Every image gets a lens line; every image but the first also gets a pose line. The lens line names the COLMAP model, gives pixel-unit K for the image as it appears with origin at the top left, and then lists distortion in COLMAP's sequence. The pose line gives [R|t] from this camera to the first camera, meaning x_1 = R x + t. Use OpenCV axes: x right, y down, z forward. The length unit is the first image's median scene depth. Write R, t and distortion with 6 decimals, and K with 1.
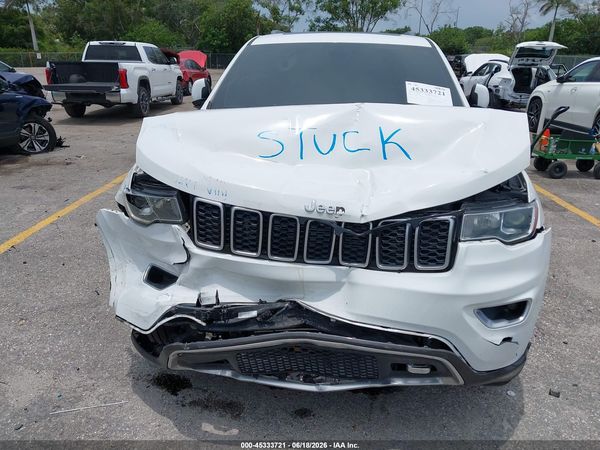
lens RADIAL K [[461.3, 0, 304.7], [0, 461.3, 224.3], [0, 0, 1]] dist [0.067937, -0.086002]
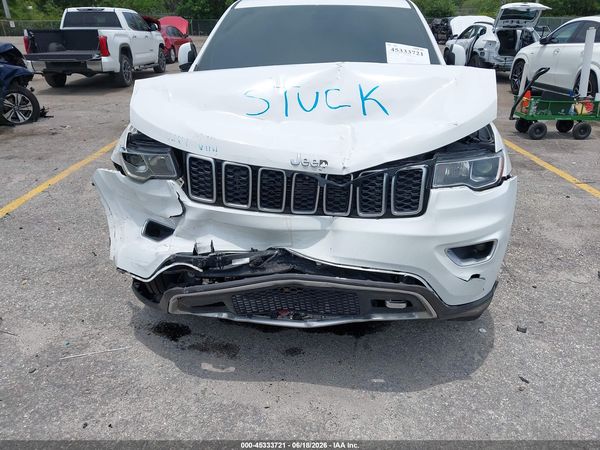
lens RADIAL K [[461.3, 0, 304.7], [0, 461.3, 224.3], [0, 0, 1]] dist [0.067937, -0.086002]
pose [[0.999465, -0.022757, 0.023477, 0.004137], [0.021201, 0.997691, 0.064529, 0.040014], [-0.024892, -0.063996, 0.997640, -0.083869]]
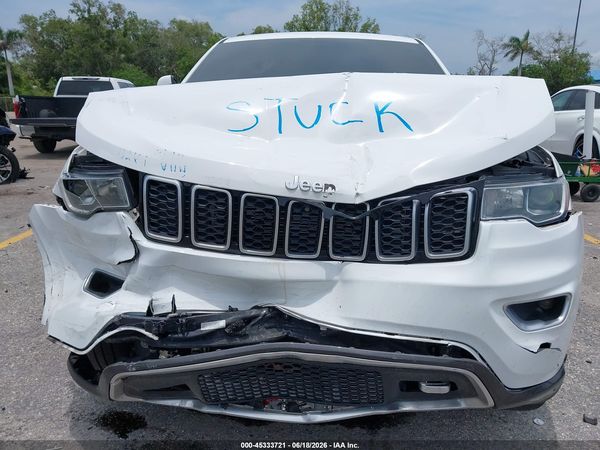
lens RADIAL K [[469.7, 0, 304.1], [0, 469.7, 224.4], [0, 0, 1]] dist [0.002566, 0.001197]
pose [[0.998995, -0.014249, 0.042507, -0.002131], [0.017999, 0.995853, -0.089176, 0.098606], [-0.041060, 0.089851, 0.995108, 0.192574]]
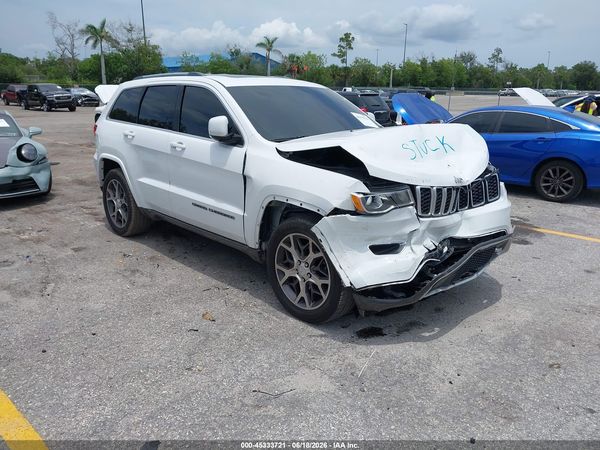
lens RADIAL K [[461.3, 0, 304.7], [0, 461.3, 224.3], [0, 0, 1]] dist [0.067937, -0.086002]
pose [[0.643515, -0.213411, 0.735081, -1.663726], [0.254765, 0.965309, 0.057222, -0.119710], [-0.721792, 0.150450, 0.675560, 0.207446]]
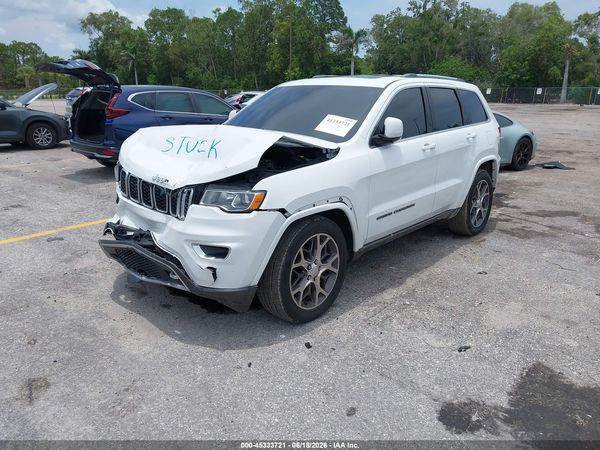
lens RADIAL K [[469.7, 0, 304.1], [0, 469.7, 224.4], [0, 0, 1]] dist [0.002566, 0.001197]
pose [[0.820633, 0.152163, -0.550824, 1.459166], [-0.189400, 0.981839, -0.010943, 0.048862], [0.539156, 0.113306, 0.834550, -0.191240]]
